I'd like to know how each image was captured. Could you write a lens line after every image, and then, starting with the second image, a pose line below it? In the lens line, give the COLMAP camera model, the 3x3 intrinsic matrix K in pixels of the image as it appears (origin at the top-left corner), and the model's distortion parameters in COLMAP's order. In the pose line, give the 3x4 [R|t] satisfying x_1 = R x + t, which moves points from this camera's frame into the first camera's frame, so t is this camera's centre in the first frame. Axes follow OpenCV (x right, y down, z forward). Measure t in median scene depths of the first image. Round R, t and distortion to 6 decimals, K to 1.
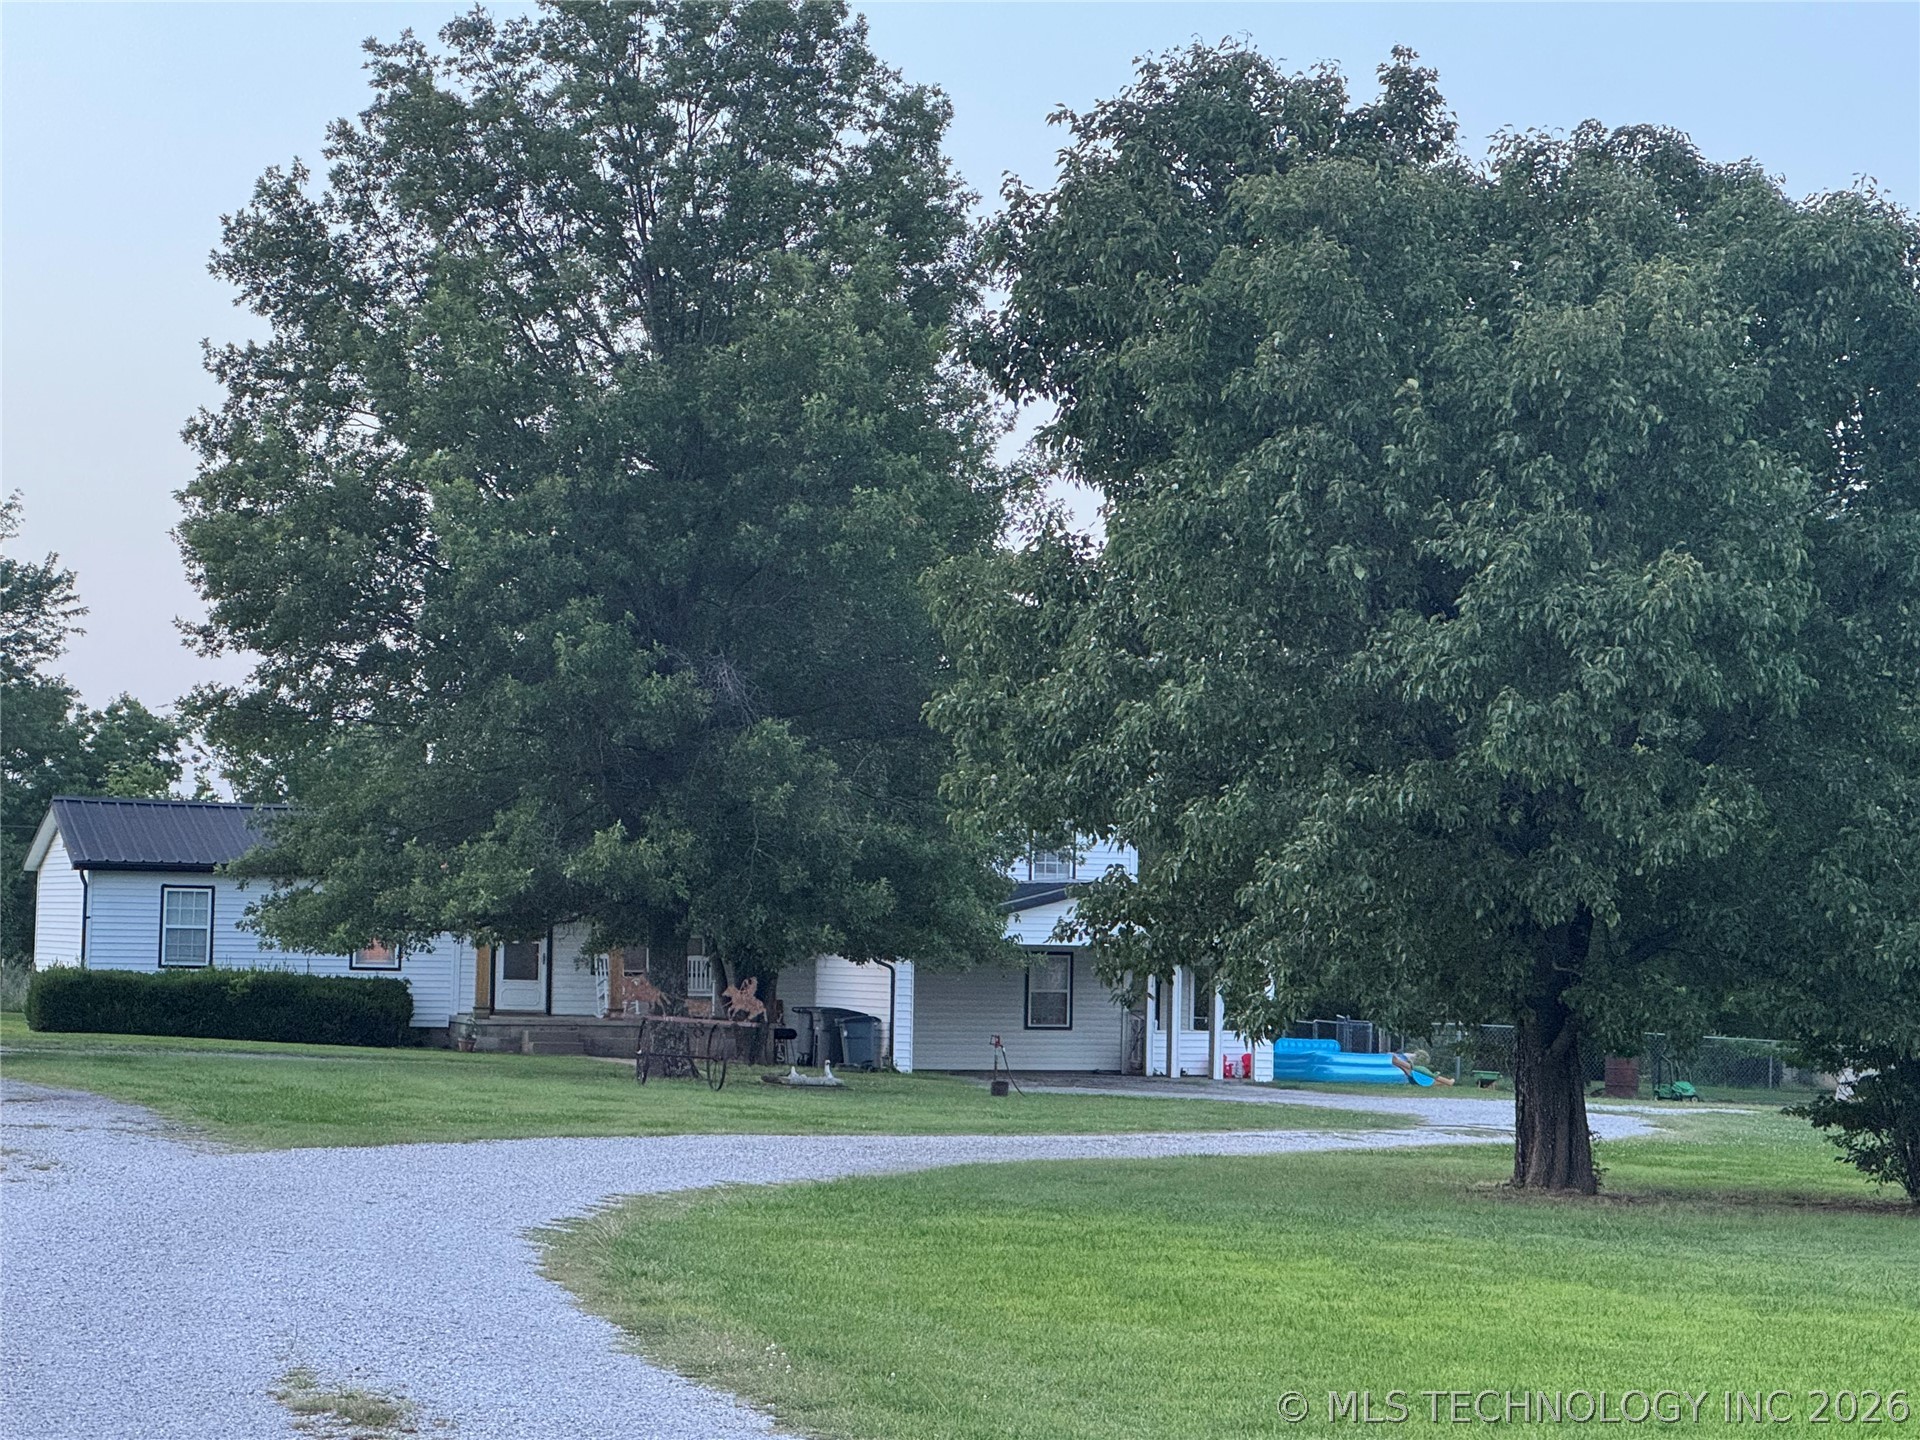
lens RADIAL K [[4563.5, 0, 960.0], [0, 4563.5, 720.0], [0, 0, 1]] dist [-0.503103, 11.011452]
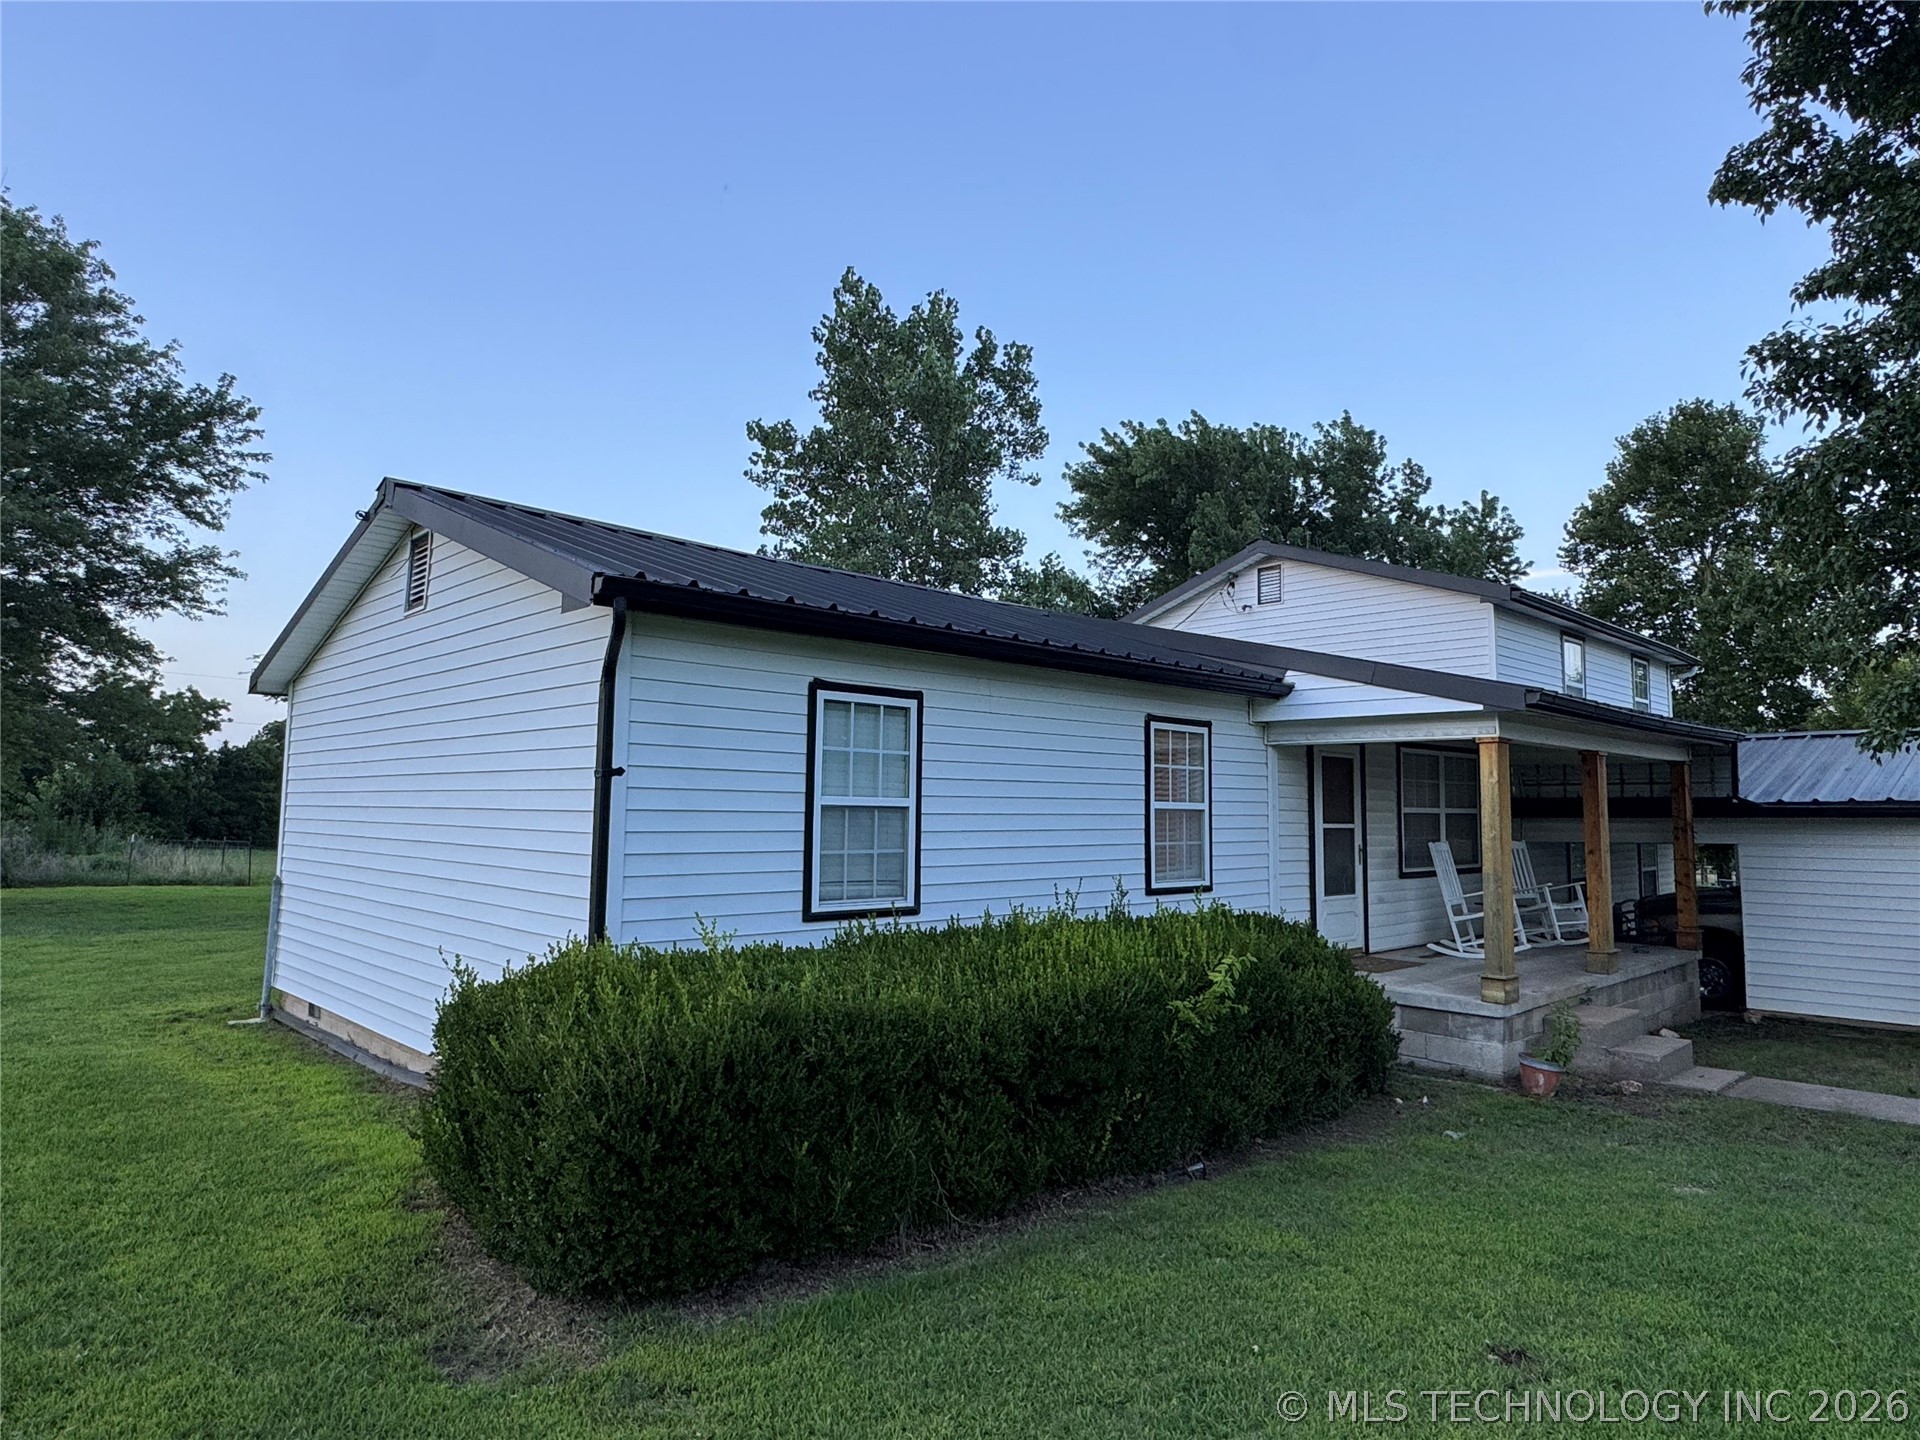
lens RADIAL K [[1155.5, 0, 960.5], [0, 1155.5, 716.2], [0, 0, 1]] dist [-0.004010, -0.001090]
pose [[0.906295, 0.022436, 0.422049, -0.230618], [-0.010806, 0.999494, -0.029928, 0.047287], [-0.422507, 0.022563, 0.906079, 1.045570]]
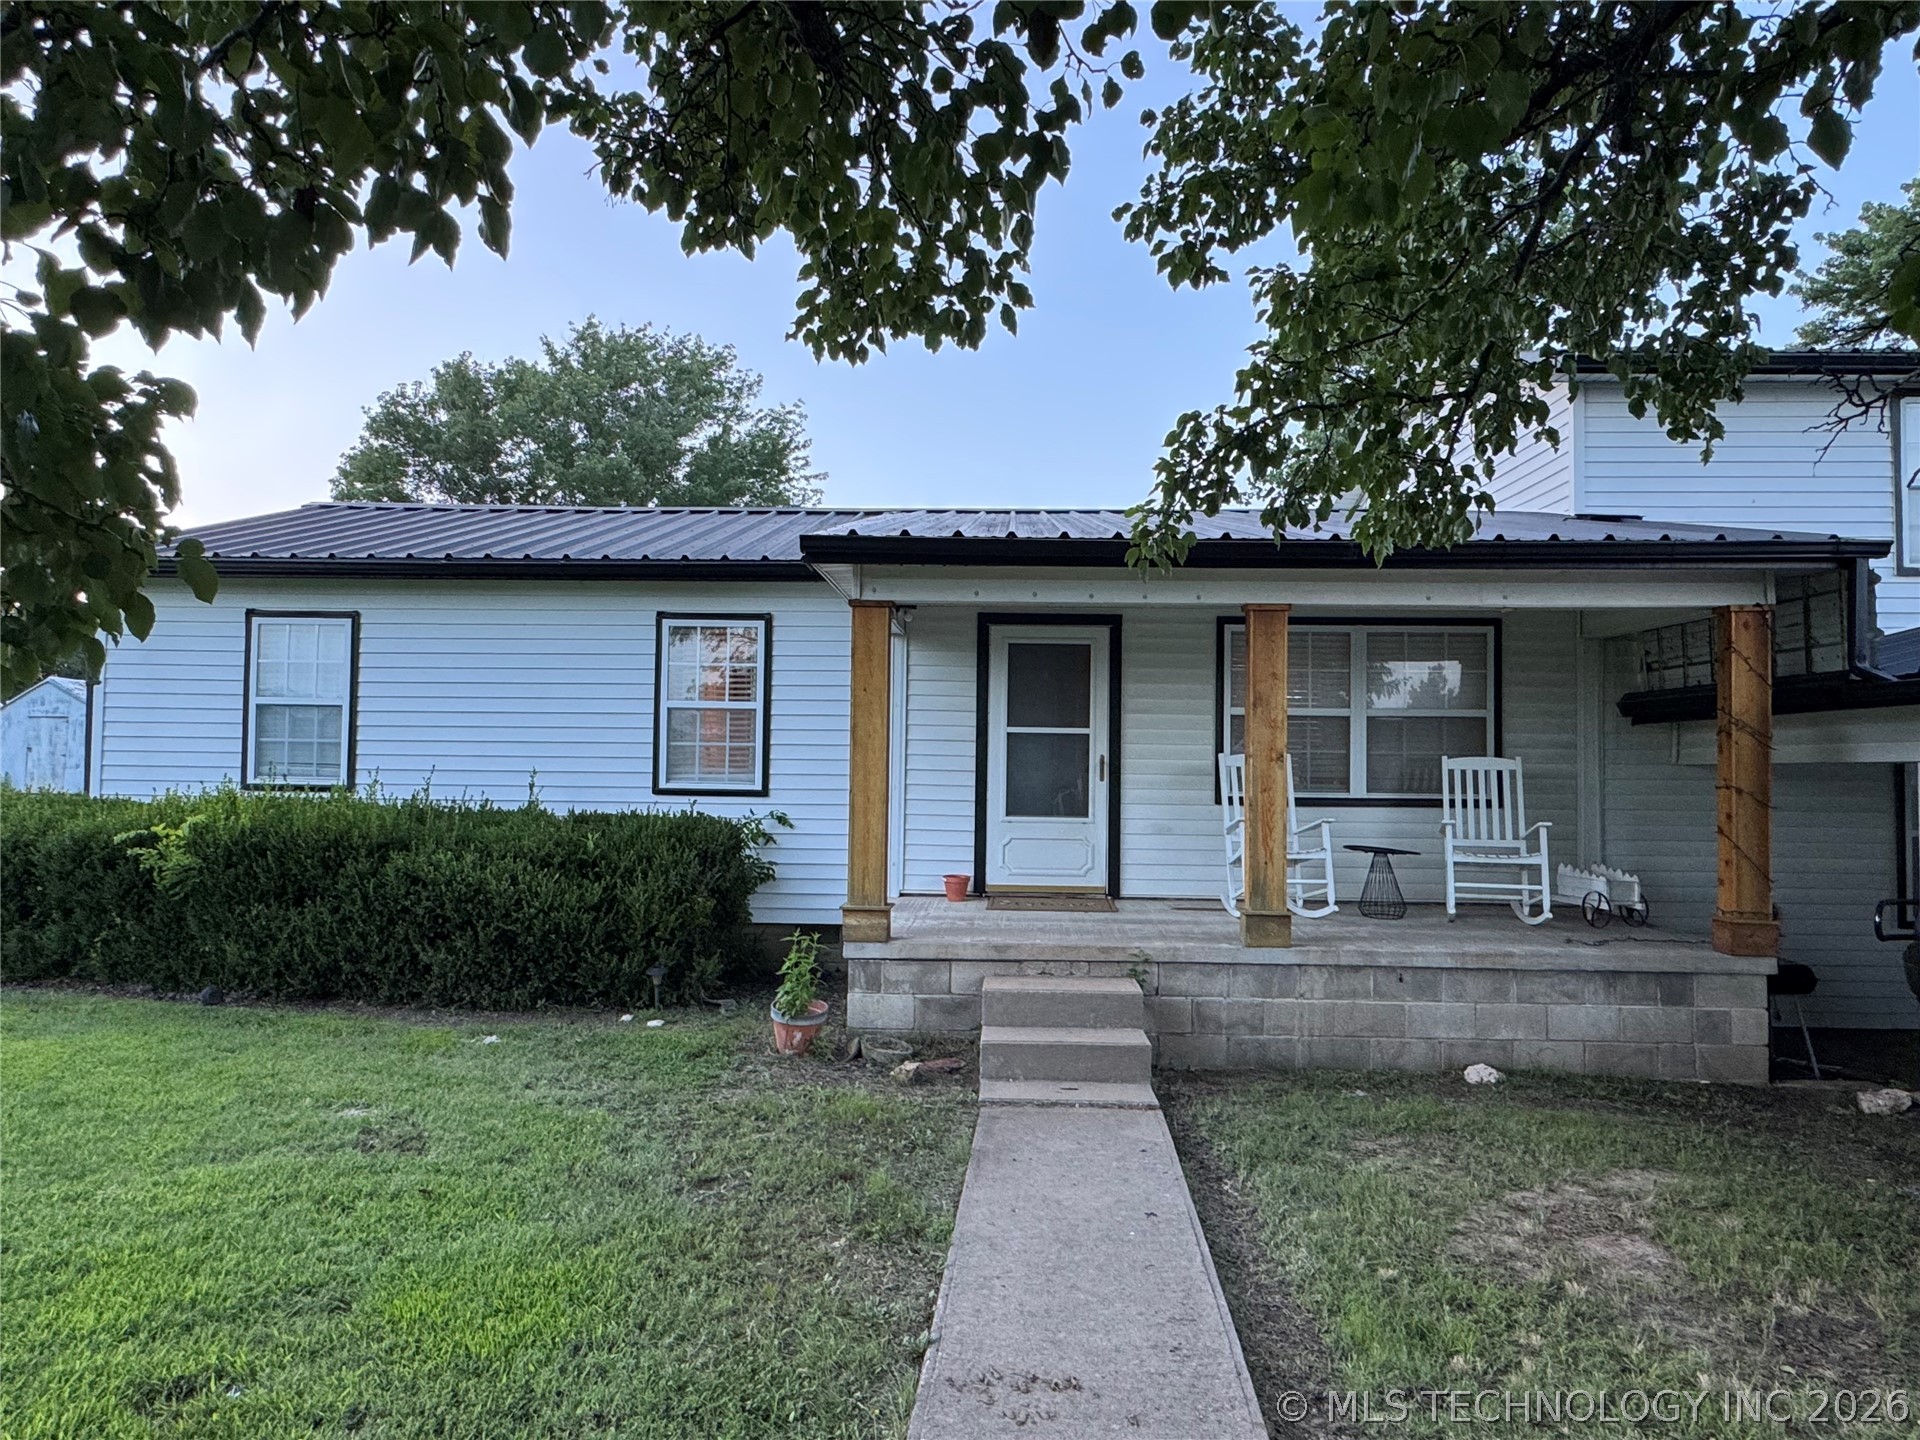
lens RADIAL K [[1154.2, 0, 960.0], [0, 1154.2, 720.0], [0, 0, 1]] dist [0.000053, 0.000283]
pose [[0.931154, -0.021483, -0.363993, -0.075034], [0.024396, 0.999697, 0.003409, 0.055517], [0.363809, -0.012054, 0.931396, 1.046892]]
